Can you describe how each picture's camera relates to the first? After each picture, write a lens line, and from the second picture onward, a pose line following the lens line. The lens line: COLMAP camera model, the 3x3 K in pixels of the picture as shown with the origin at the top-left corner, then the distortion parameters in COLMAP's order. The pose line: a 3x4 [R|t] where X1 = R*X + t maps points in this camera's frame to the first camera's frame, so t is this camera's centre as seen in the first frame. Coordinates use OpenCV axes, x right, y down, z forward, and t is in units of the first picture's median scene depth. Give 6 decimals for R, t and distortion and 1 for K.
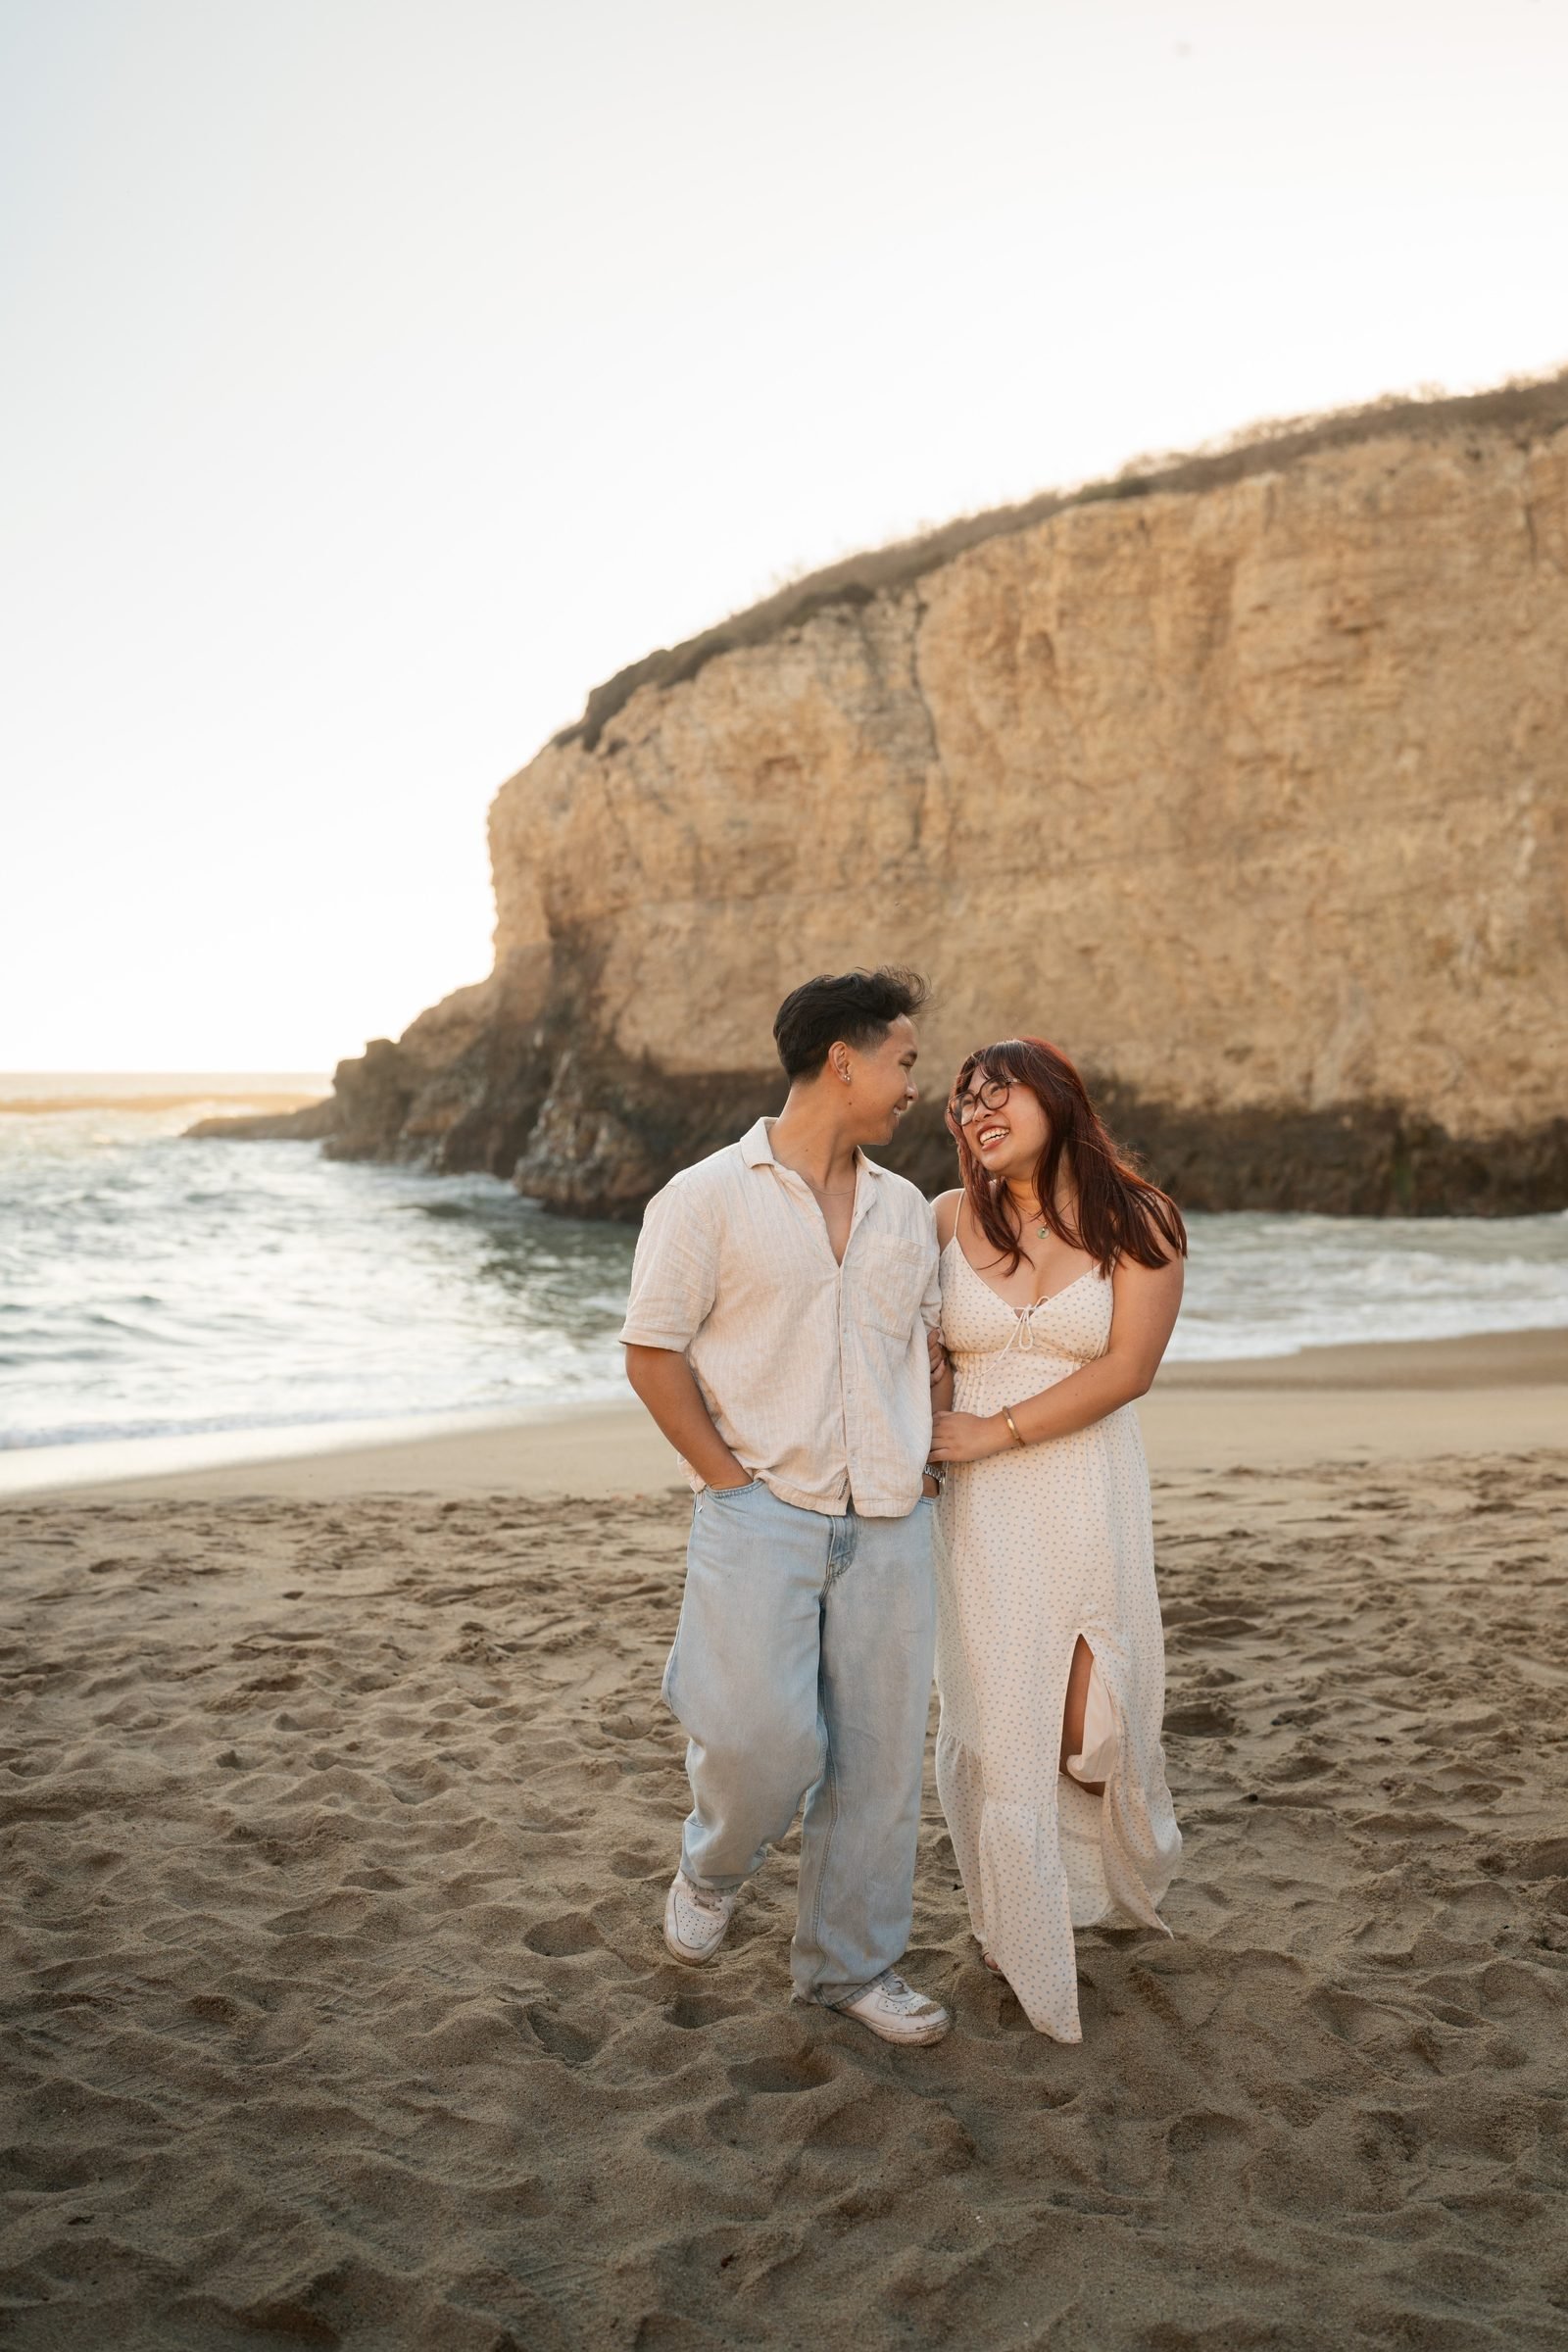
lens RADIAL K [[2368.7, 0, 784.0], [0, 2368.7, 1176.0], [0, 0, 1]] dist [-0.011895, -0.118758]
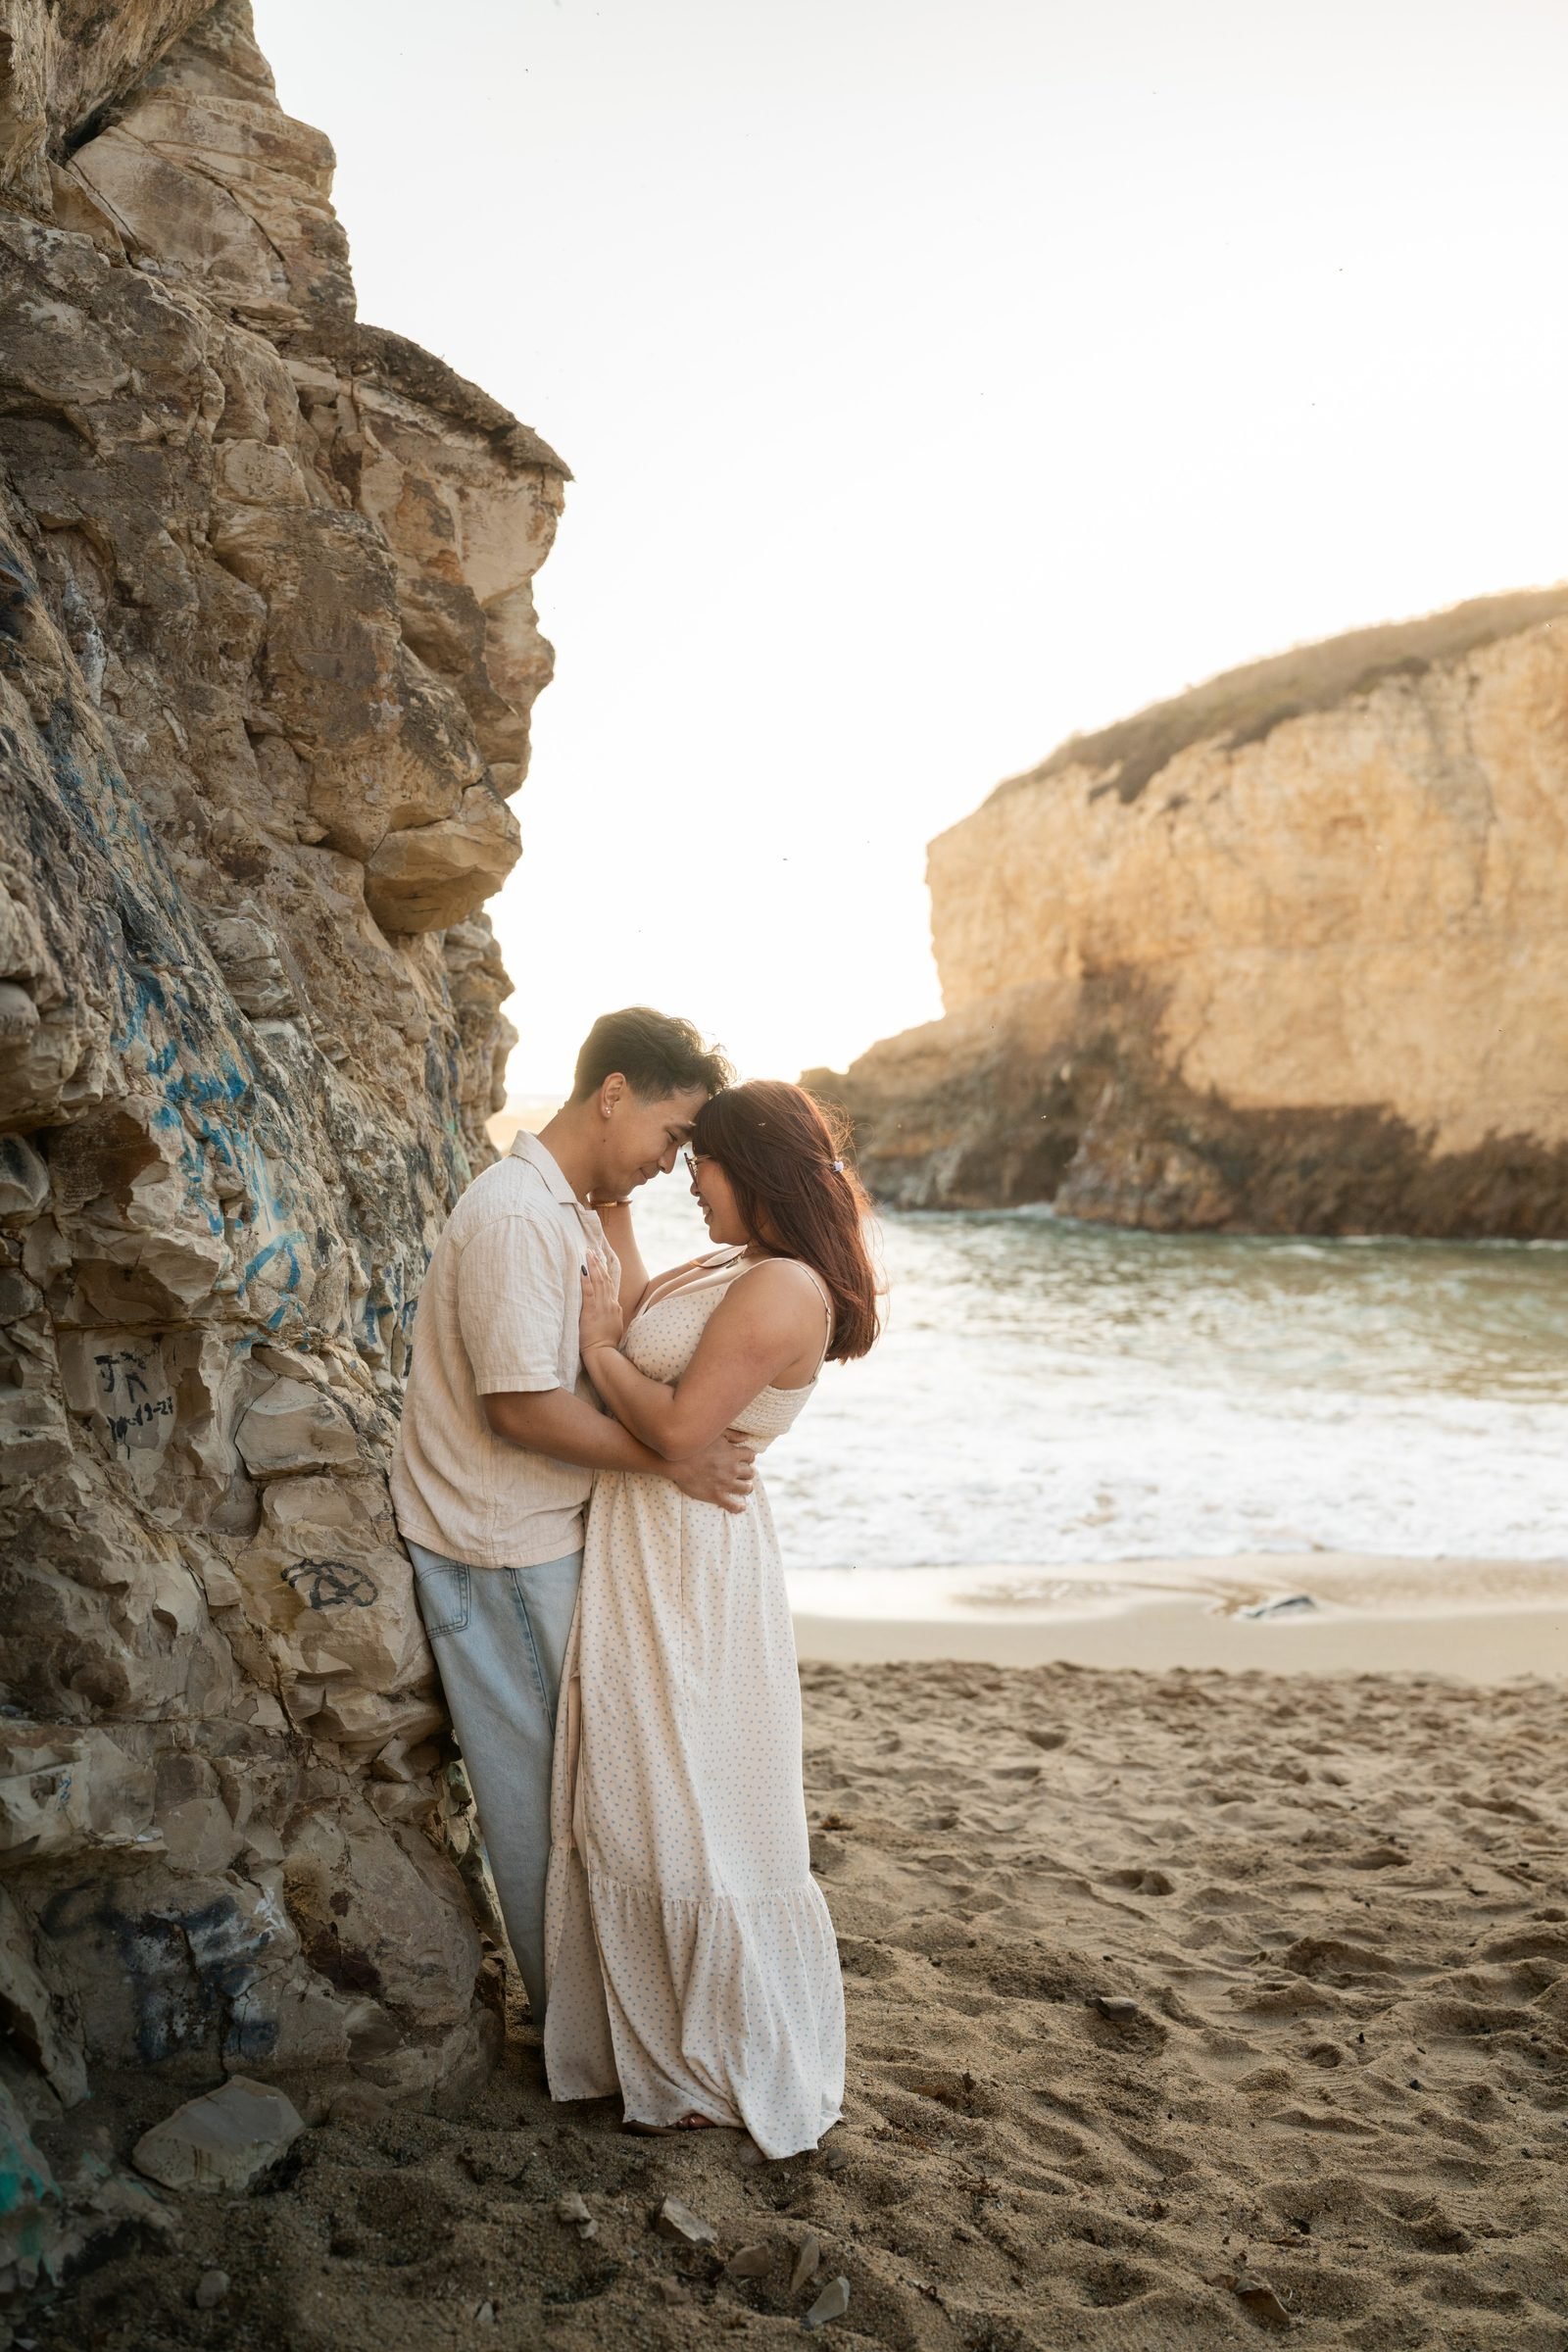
lens RADIAL K [[2368.7, 0, 784.0], [0, 2368.7, 1176.0], [0, 0, 1]] dist [-0.011895, -0.118758]
pose [[0.999831, 0.016950, 0.007050, -0.264064], [-0.016877, 0.999805, -0.010250, 0.002081], [-0.007222, 0.010129, 0.999923, -0.071511]]
